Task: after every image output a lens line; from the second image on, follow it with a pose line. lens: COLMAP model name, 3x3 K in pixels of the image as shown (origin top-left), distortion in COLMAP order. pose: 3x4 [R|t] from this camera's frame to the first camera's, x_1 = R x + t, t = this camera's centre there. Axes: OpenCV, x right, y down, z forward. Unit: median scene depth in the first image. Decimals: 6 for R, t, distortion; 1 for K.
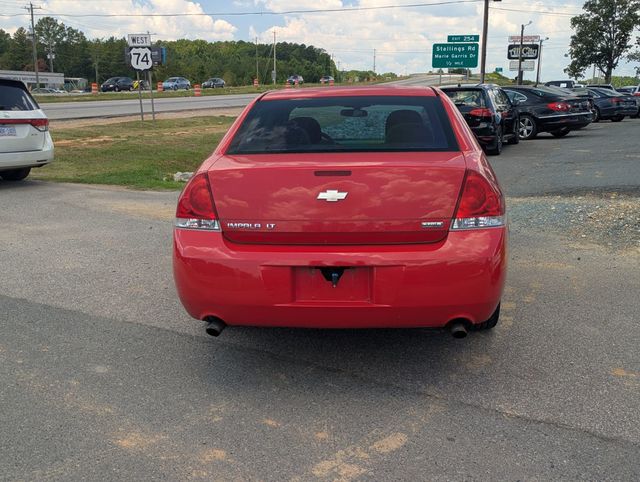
lens RADIAL K [[681.5, 0, 321.9], [0, 681.5, 240.3], [0, 0, 1]] dist [0.039673, 0.000000]
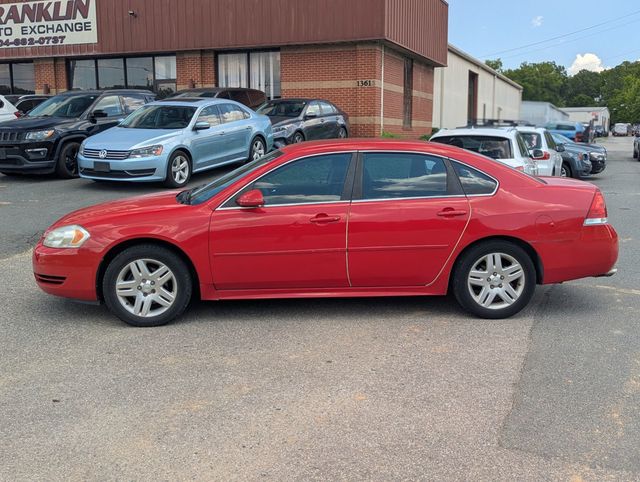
lens RADIAL K [[681.5, 0, 337.6], [0, 681.5, 234.2], [0, 0, 1]] dist [0.039673, 0.000000]
pose [[-0.165312, -0.144771, 0.975558, -1.127220], [0.203726, 0.962821, 0.177403, -0.274151], [-0.964970, 0.228073, -0.129672, 1.192863]]
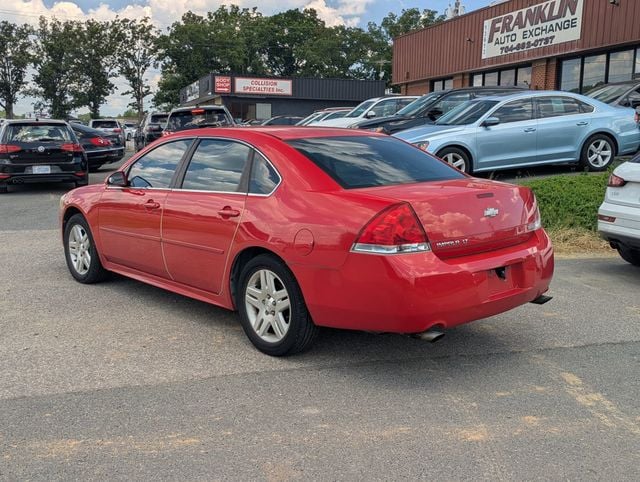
lens RADIAL K [[681.5, 0, 314.9], [0, 681.5, 242.4], [0, 0, 1]] dist [0.039673, 0.000000]
pose [[0.674011, -0.108894, 0.730651, -0.699975], [0.141721, 0.989765, 0.016777, -0.046599], [-0.724999, 0.092240, 0.682545, 0.211265]]
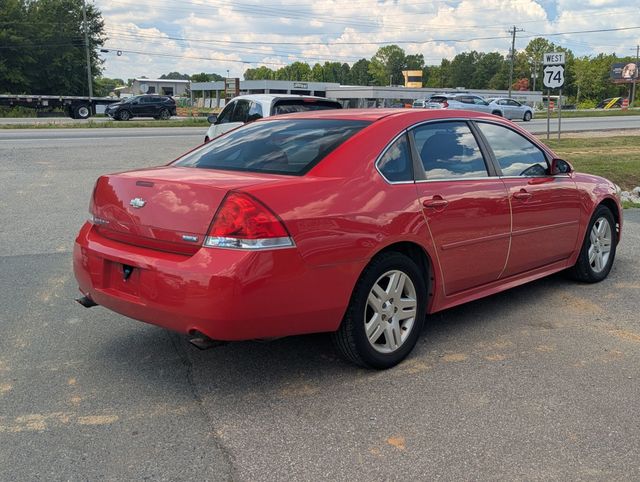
lens RADIAL K [[681.5, 0, 320.1], [0, 681.5, 241.1], [0, 0, 1]] dist [0.039673, 0.000000]
pose [[0.779710, 0.126237, -0.613284, 0.579940], [-0.140595, 0.989752, 0.024982, -0.044137], [0.610152, 0.066746, 0.789468, 0.165651]]
